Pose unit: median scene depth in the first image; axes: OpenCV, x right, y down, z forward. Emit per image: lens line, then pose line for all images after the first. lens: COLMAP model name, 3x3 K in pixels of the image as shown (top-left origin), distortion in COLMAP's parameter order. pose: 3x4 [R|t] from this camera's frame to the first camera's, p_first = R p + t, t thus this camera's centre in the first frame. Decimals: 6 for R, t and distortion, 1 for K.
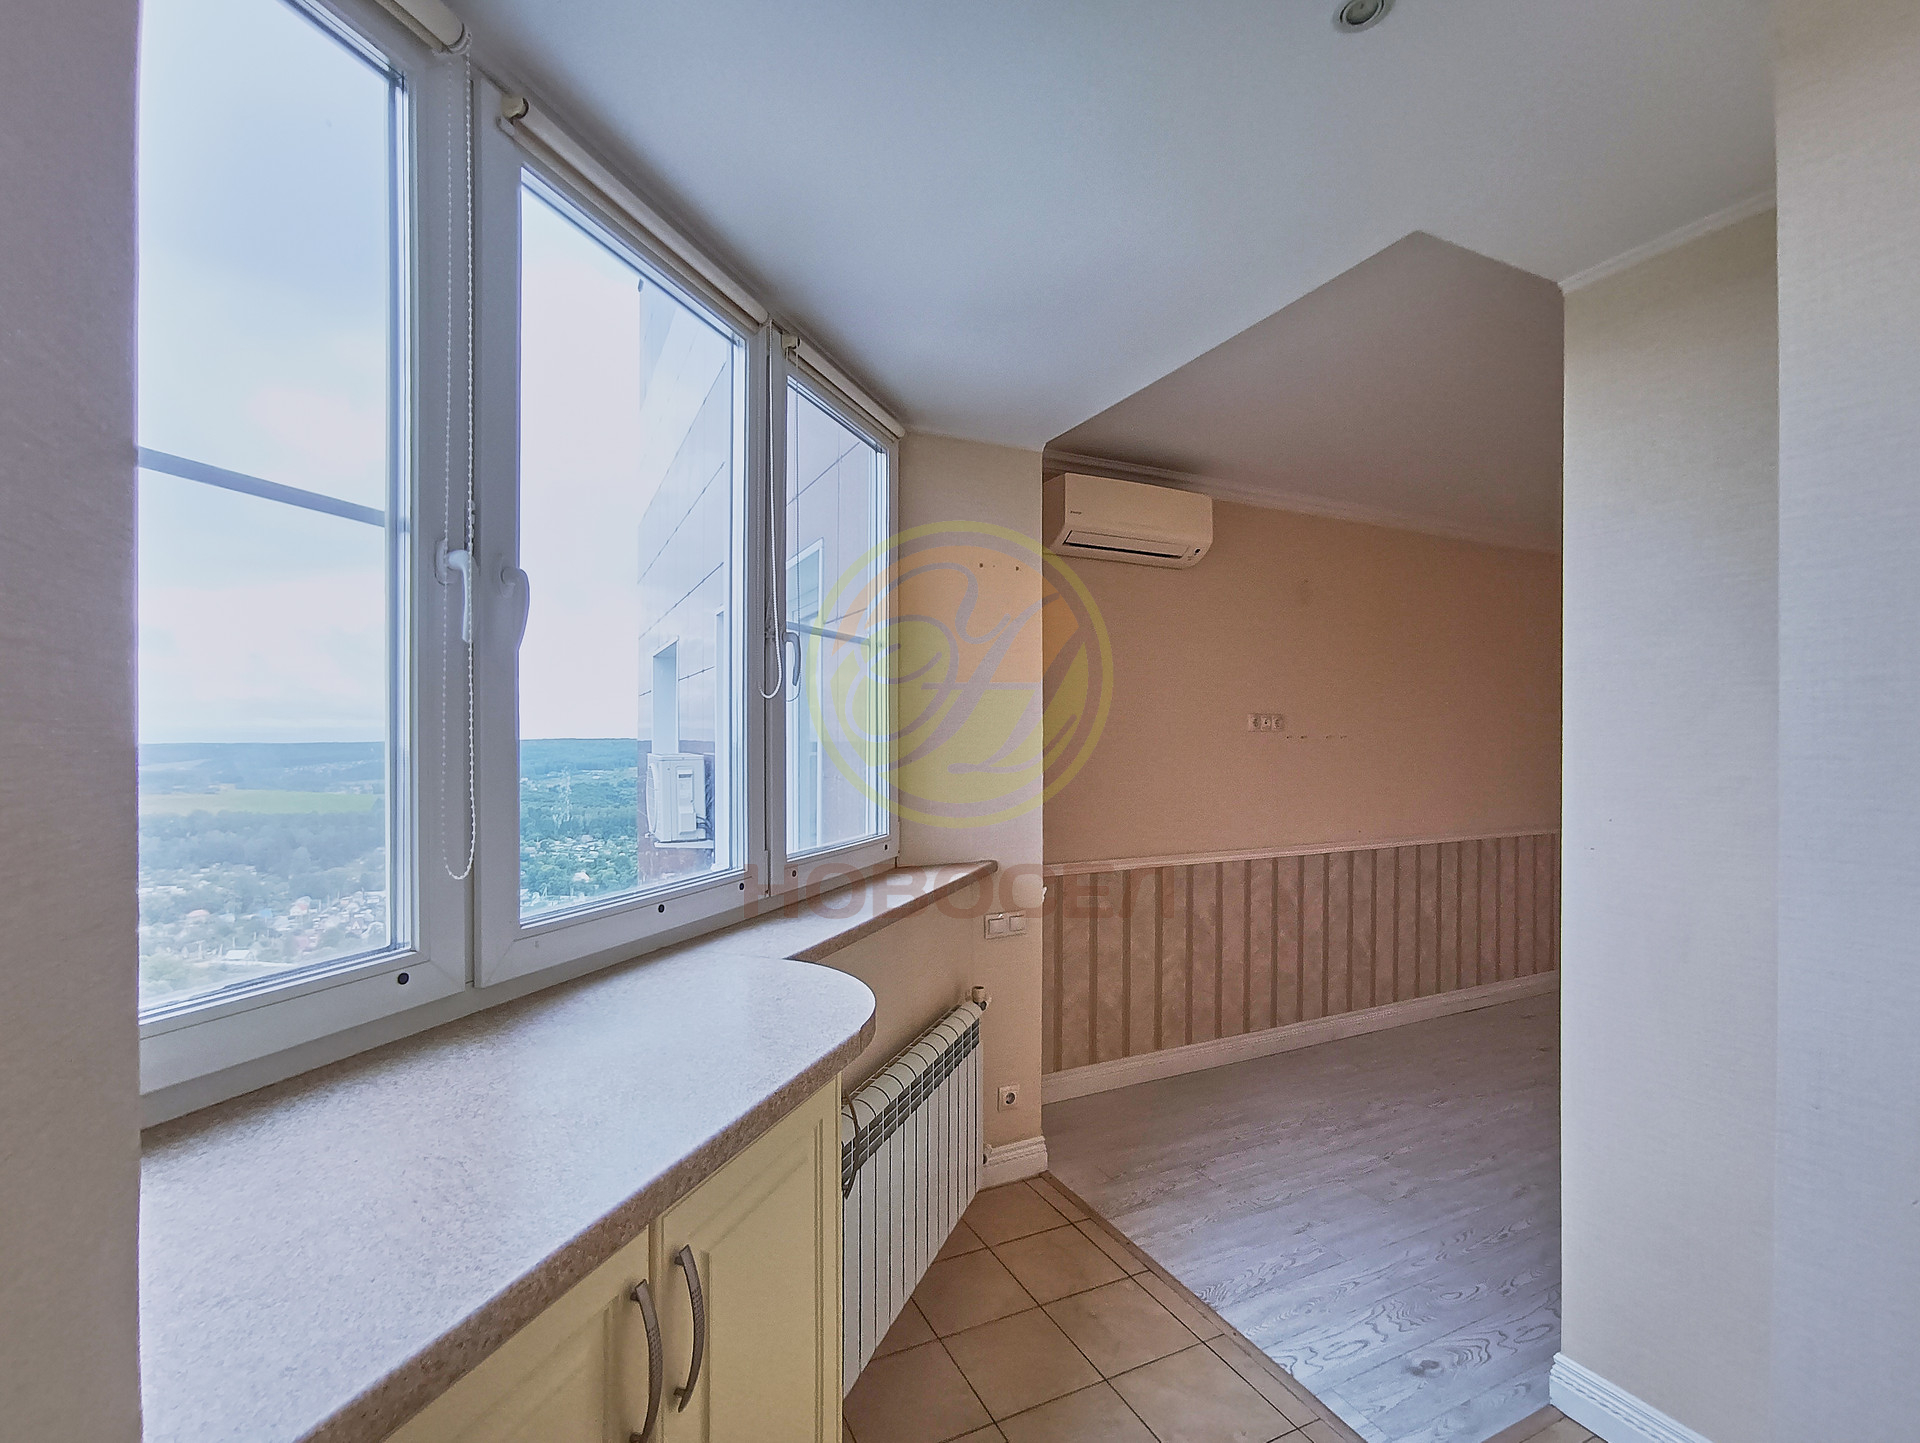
lens RADIAL K [[870.8, 0, 961.9], [0, 870.8, 748.5], [0, 0, 1]] dist [-0.024401, 0.011785]
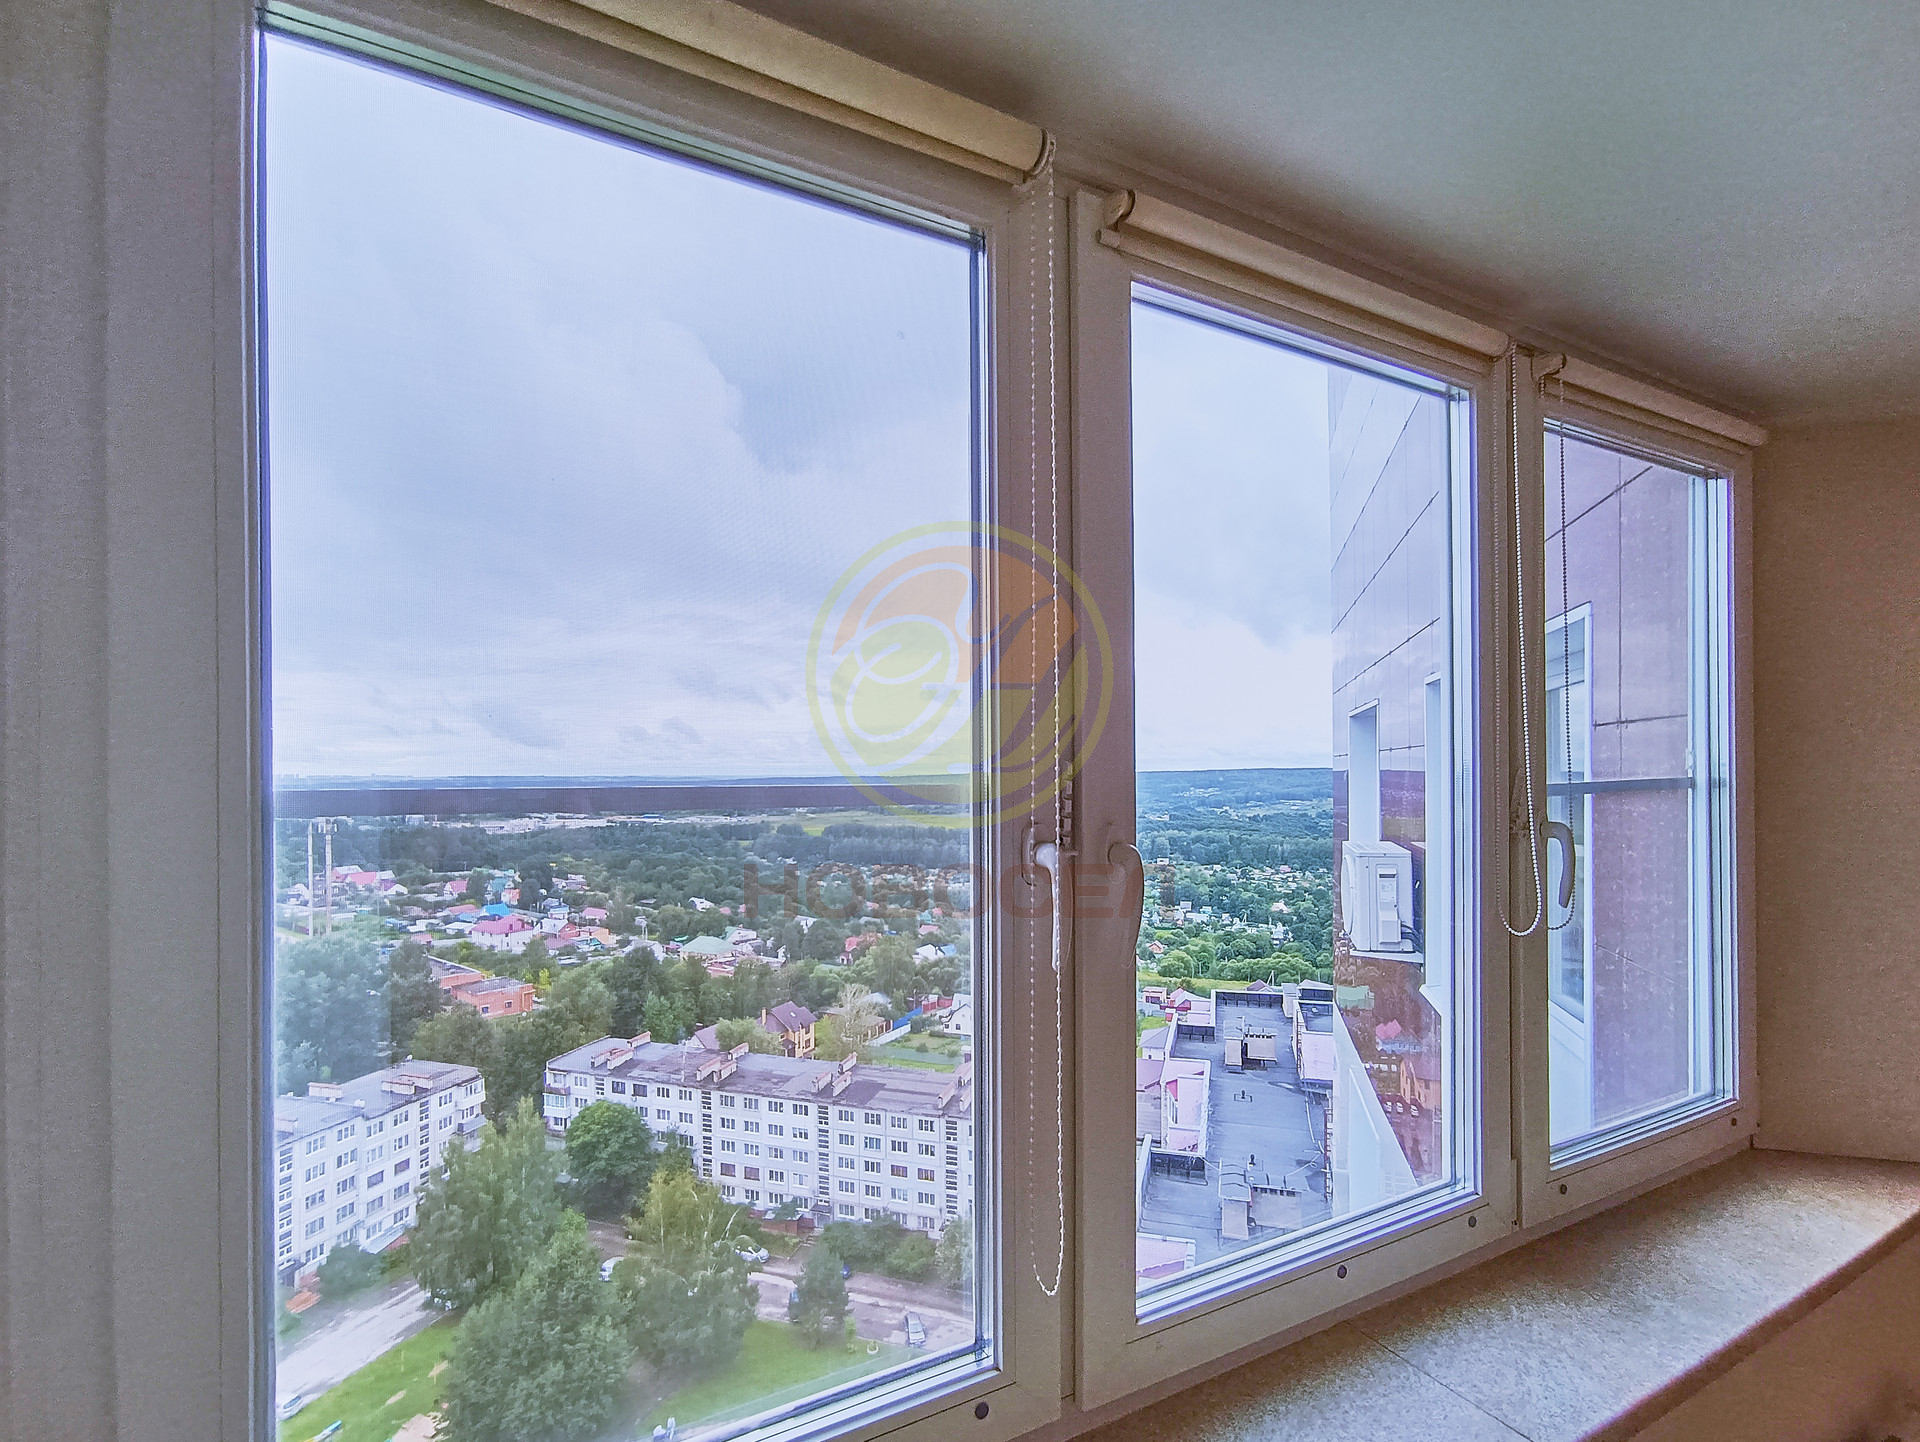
lens RADIAL K [[870.8, 0, 961.9], [0, 870.8, 748.0], [0, 0, 1]] dist [-0.024401, 0.011785]
pose [[0.719934, -0.011939, -0.693940, -0.057509], [-0.001226, 0.999829, -0.018474, -0.139952], [0.694042, 0.014150, 0.719796, 0.198193]]
